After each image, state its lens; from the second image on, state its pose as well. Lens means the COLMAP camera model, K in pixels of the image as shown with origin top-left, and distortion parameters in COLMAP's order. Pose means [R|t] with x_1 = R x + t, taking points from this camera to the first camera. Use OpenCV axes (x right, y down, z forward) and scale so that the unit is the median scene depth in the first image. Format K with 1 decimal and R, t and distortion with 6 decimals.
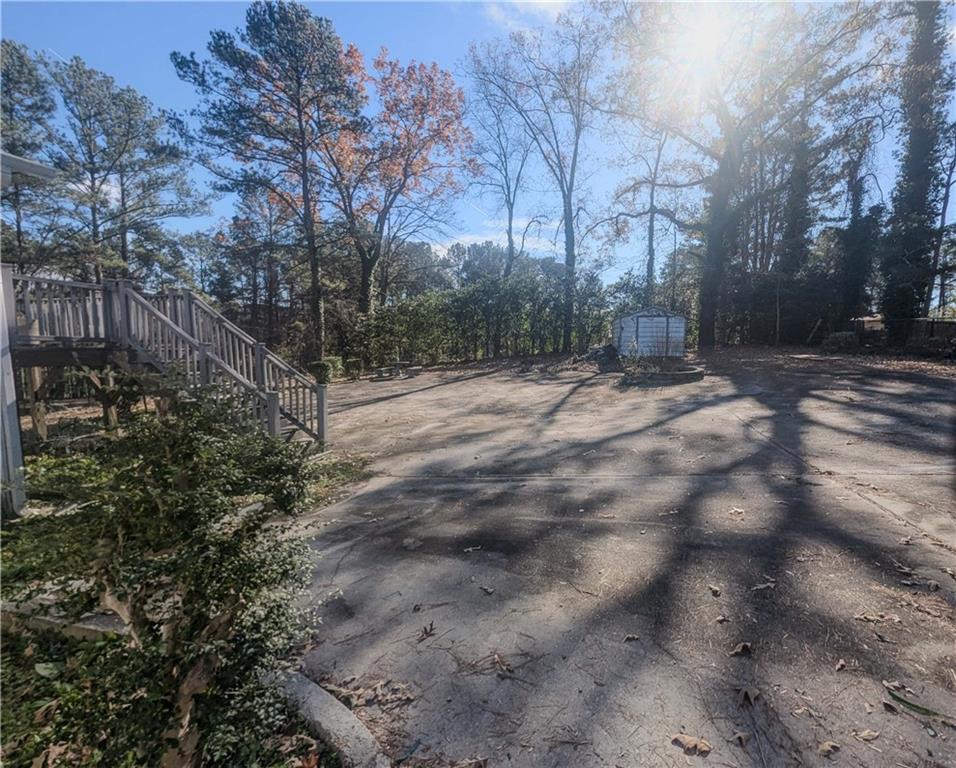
lens RADIAL K [[387.1, 0, 478.0], [0, 387.1, 384.0], [0, 0, 1]] dist [-0.001158, -0.000700]
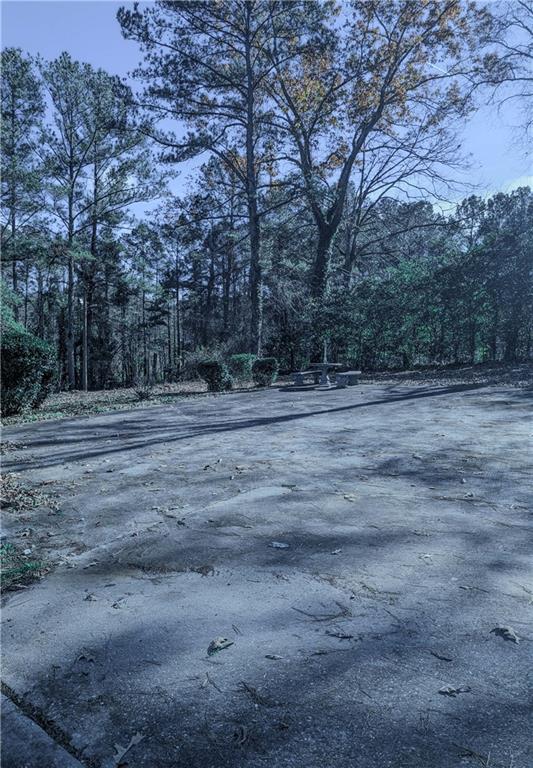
lens RADIAL K [[481.6, 0, 266.5], [0, 481.6, 384.0], [0, 0, 1]] dist [0.060799, -0.049027]
pose [[0.897280, 0.043030, -0.439359, 0.038474], [-0.048914, 0.998801, -0.002075, -0.008312], [0.438743, 0.023353, 0.898309, 0.115443]]
